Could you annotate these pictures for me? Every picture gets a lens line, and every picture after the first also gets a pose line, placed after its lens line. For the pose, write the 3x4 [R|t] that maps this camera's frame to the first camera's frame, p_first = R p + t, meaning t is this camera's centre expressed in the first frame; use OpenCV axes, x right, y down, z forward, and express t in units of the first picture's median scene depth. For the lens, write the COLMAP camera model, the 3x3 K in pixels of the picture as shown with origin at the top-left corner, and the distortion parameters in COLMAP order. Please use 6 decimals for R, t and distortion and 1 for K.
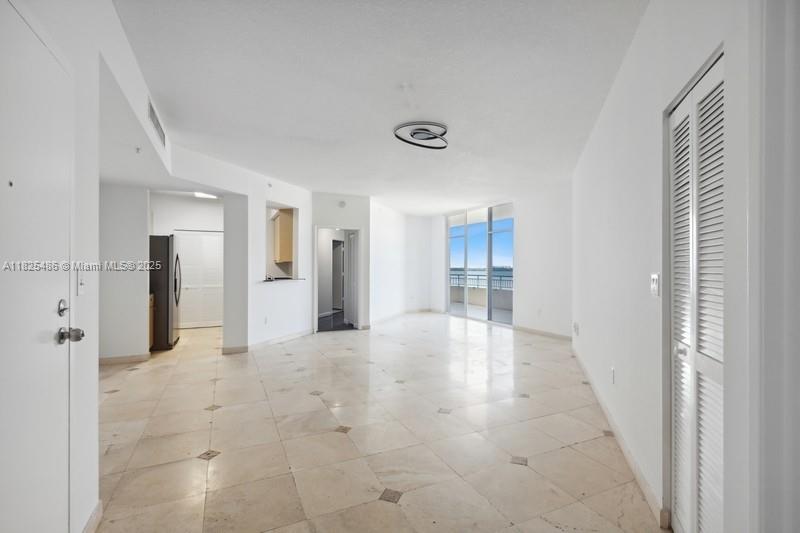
lens RADIAL K [[365.9, 0, 406.4], [0, 365.9, 267.1], [0, 0, 1]] dist [0.000708, 0.000011]
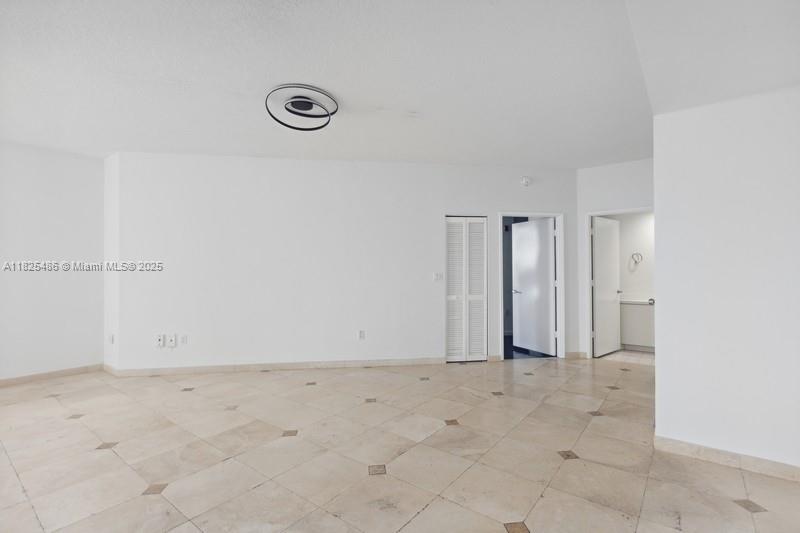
lens RADIAL K [[365.9, 0, 406.4], [0, 365.9, 267.1], [0, 0, 1]] dist [0.000708, 0.000011]
pose [[-0.436042, 0.005395, 0.899910, -1.135054], [0.001740, 0.999985, -0.005152, -0.008839], [-0.899925, -0.000680, -0.436045, 1.659215]]
